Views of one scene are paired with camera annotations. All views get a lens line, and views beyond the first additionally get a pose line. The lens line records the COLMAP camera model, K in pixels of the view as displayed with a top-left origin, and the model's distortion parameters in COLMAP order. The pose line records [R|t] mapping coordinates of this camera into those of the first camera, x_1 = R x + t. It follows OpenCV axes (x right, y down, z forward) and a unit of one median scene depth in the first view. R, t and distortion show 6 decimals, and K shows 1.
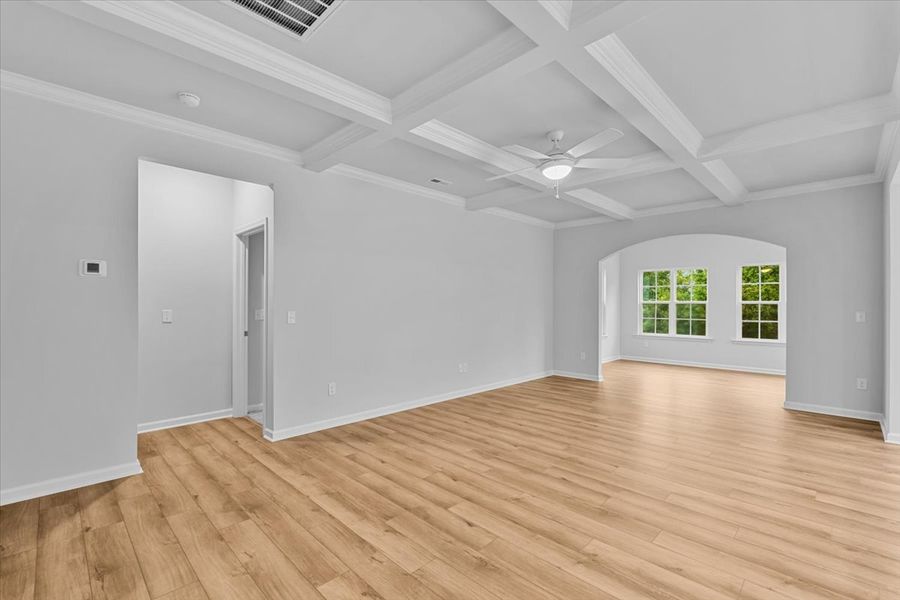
lens RADIAL K [[399.7, 0, 448.9], [0, 399.7, 303.4], [0, 0, 1]] dist [-0.004350, 0.000040]
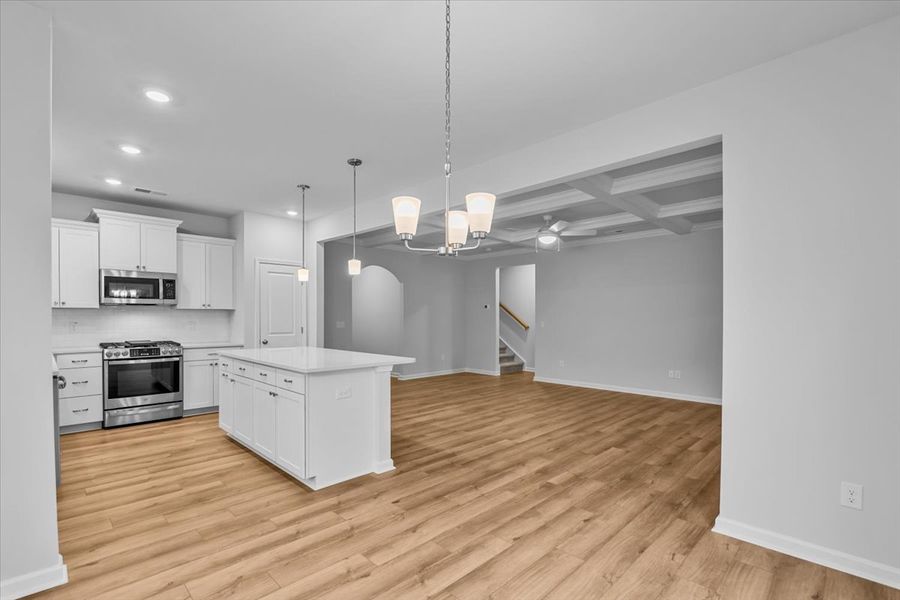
lens RADIAL K [[402.6, 0, 451.6], [0, 402.6, 319.2], [0, 0, 1]] dist [-0.003255, 0.000077]
pose [[-0.005826, -0.000217, -0.999983, 1.704407], [0.000063, 1.000000, -0.000217, 0.007106], [0.999983, -0.000064, -0.005826, 0.530283]]
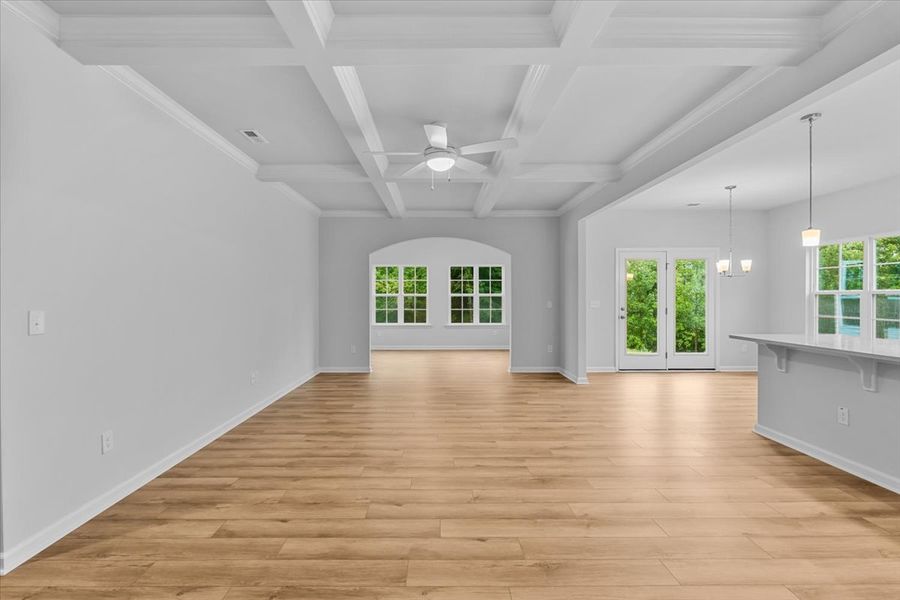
lens RADIAL K [[404.4, 0, 438.6], [0, 404.4, 298.6], [0, 0, 1]] dist [-0.003175, -0.000196]
pose [[0.706341, -0.005992, 0.707846, -0.393065], [0.001296, 0.999973, 0.007171, -0.000209], [-0.707870, -0.004148, 0.706330, 0.251758]]
